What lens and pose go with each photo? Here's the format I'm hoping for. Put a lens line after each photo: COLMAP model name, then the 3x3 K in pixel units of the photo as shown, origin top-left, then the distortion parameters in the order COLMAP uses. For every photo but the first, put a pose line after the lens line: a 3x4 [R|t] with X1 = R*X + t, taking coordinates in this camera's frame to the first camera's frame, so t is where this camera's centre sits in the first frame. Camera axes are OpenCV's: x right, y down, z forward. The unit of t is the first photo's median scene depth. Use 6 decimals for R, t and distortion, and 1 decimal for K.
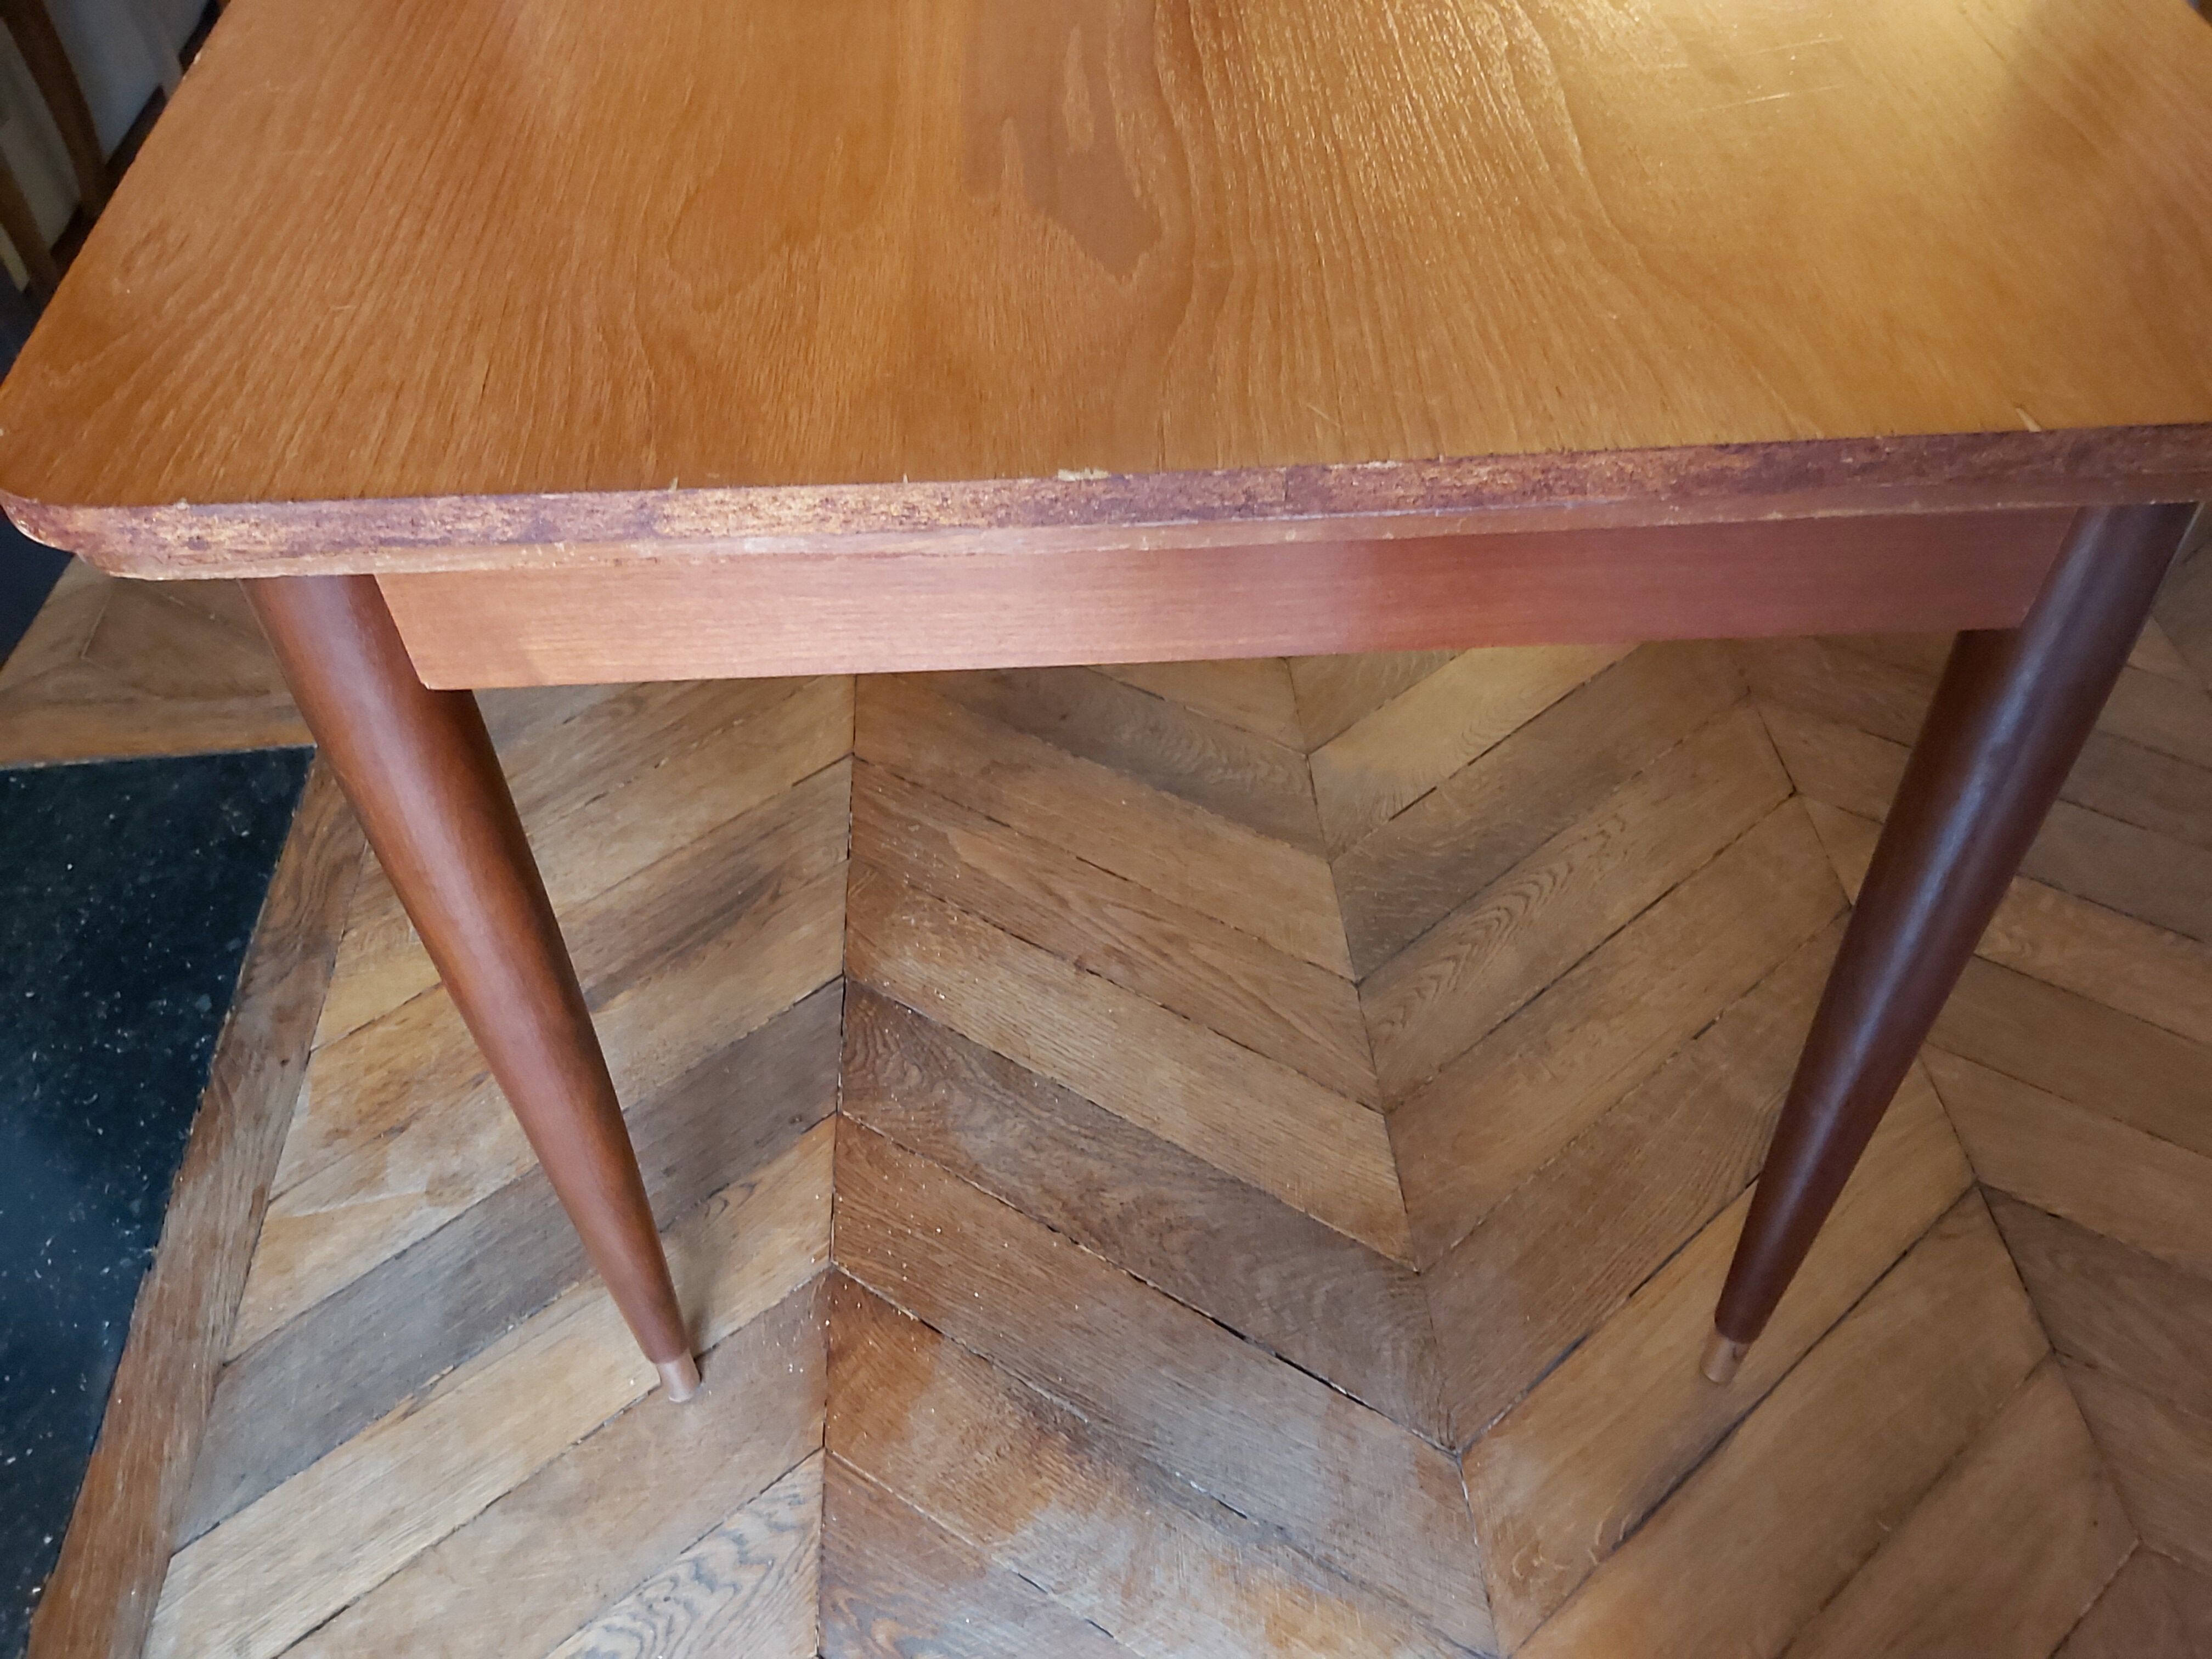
lens RADIAL K [[1732.9, 0, 1123.9], [0, 1732.9, 825.0], [0, 0, 1]] dist [0.058943, -0.114493]
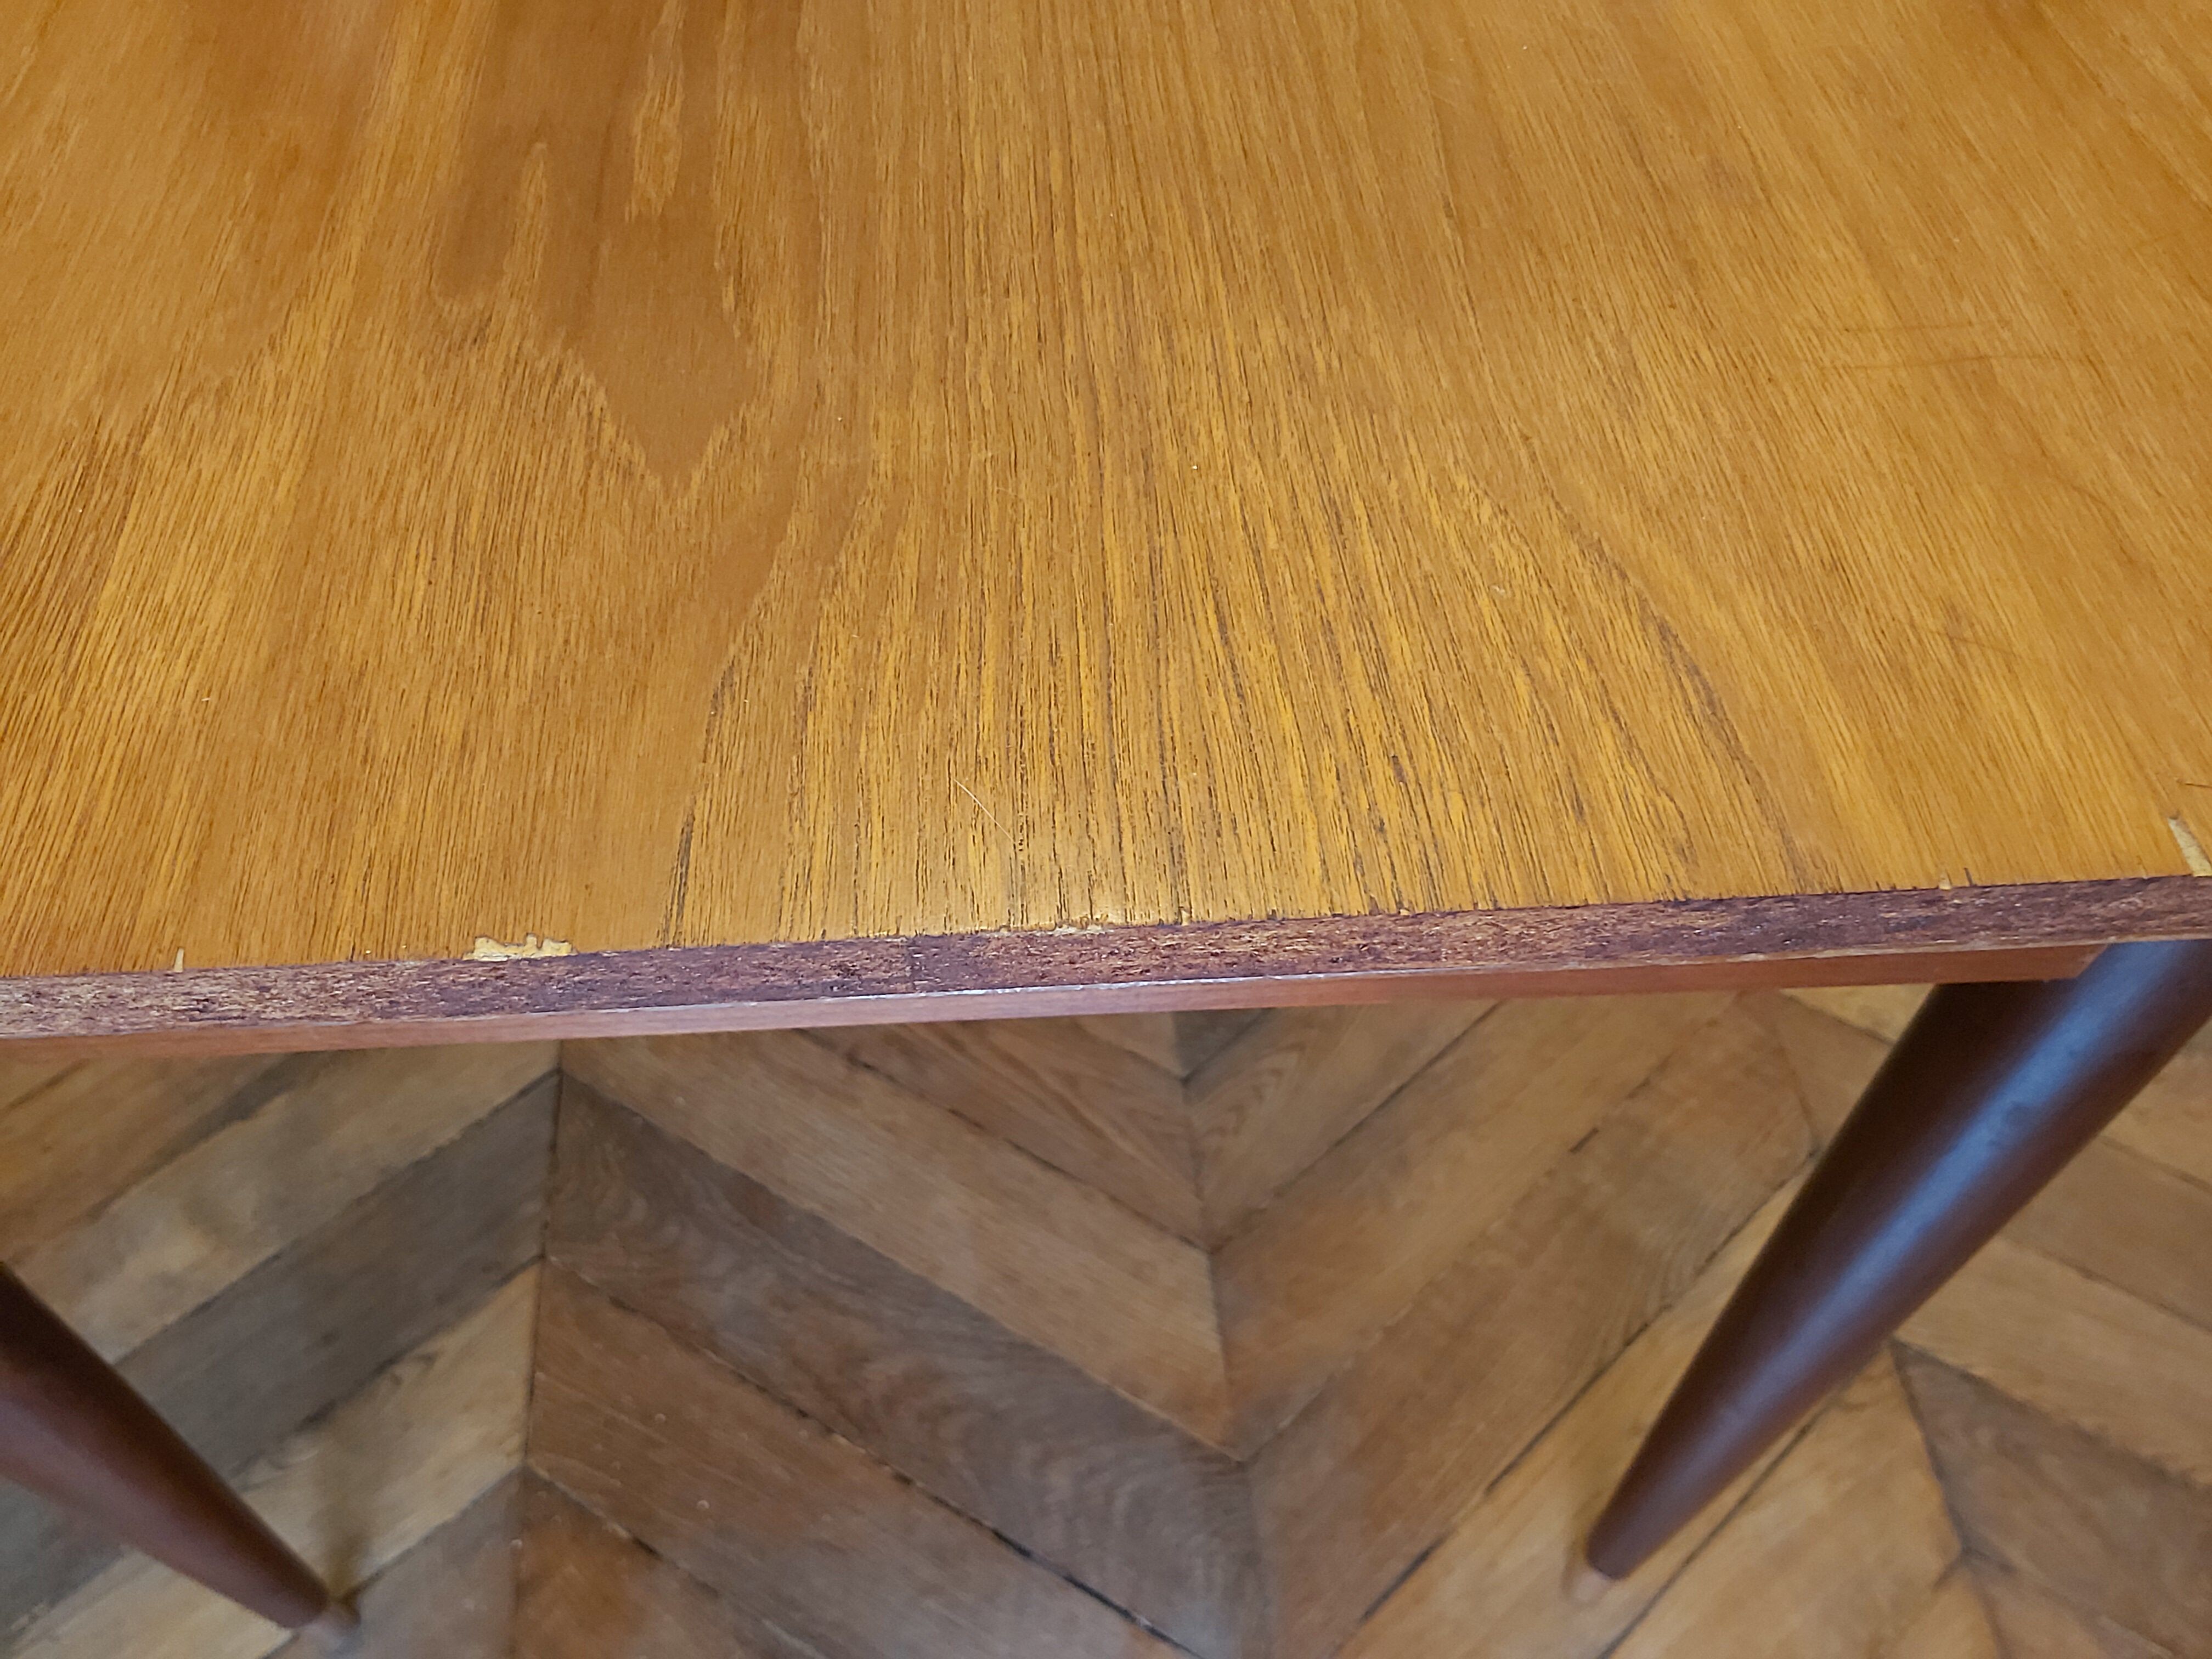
lens RADIAL K [[1732.9, 0, 1138.1], [0, 1732.9, 833.3], [0, 0, 1]] dist [0.058943, -0.114493]
pose [[0.997365, 0.006815, 0.072224, 0.057501], [-0.014599, 0.994066, 0.107795, -0.134865], [-0.071061, -0.108566, 0.991546, 0.205209]]
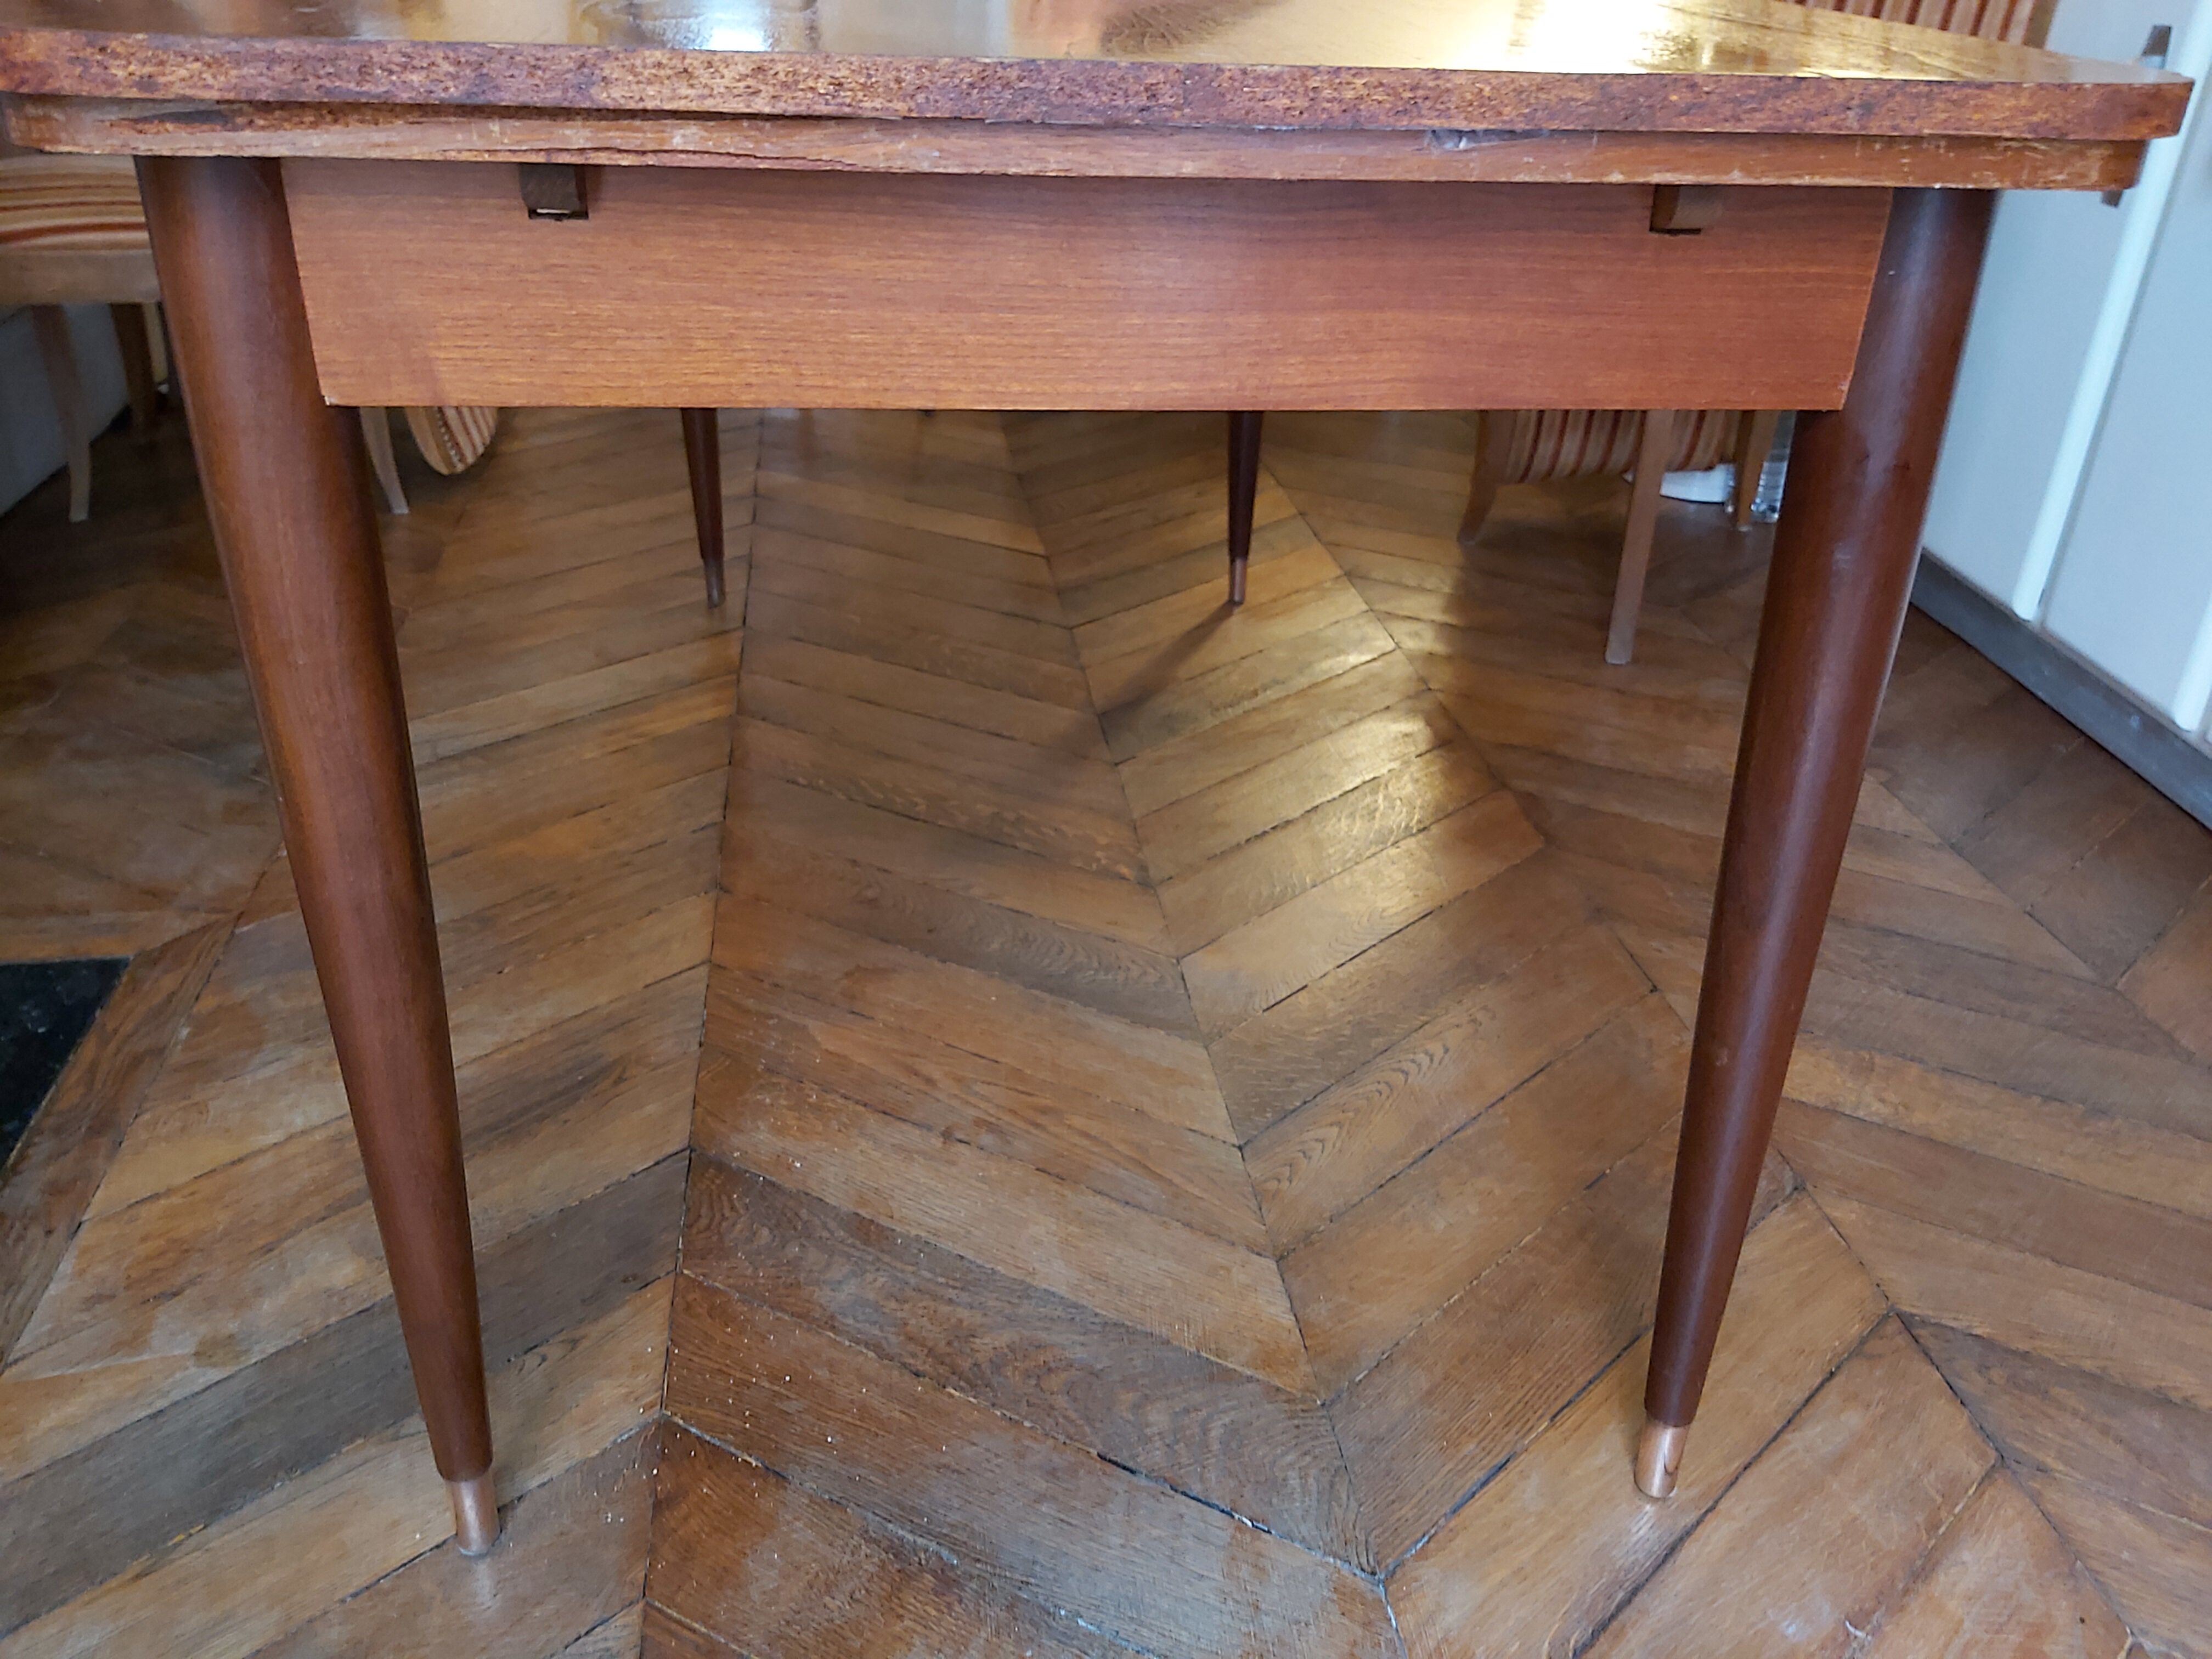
lens RADIAL K [[1732.9, 0, 1126.8], [0, 1732.9, 823.9], [0, 0, 1]] dist [0.058943, -0.114493]
pose [[0.995846, 0.007310, 0.090759, -0.017384], [0.023288, 0.943173, -0.331485, 0.271074], [-0.088025, 0.332221, 0.939085, 0.054929]]
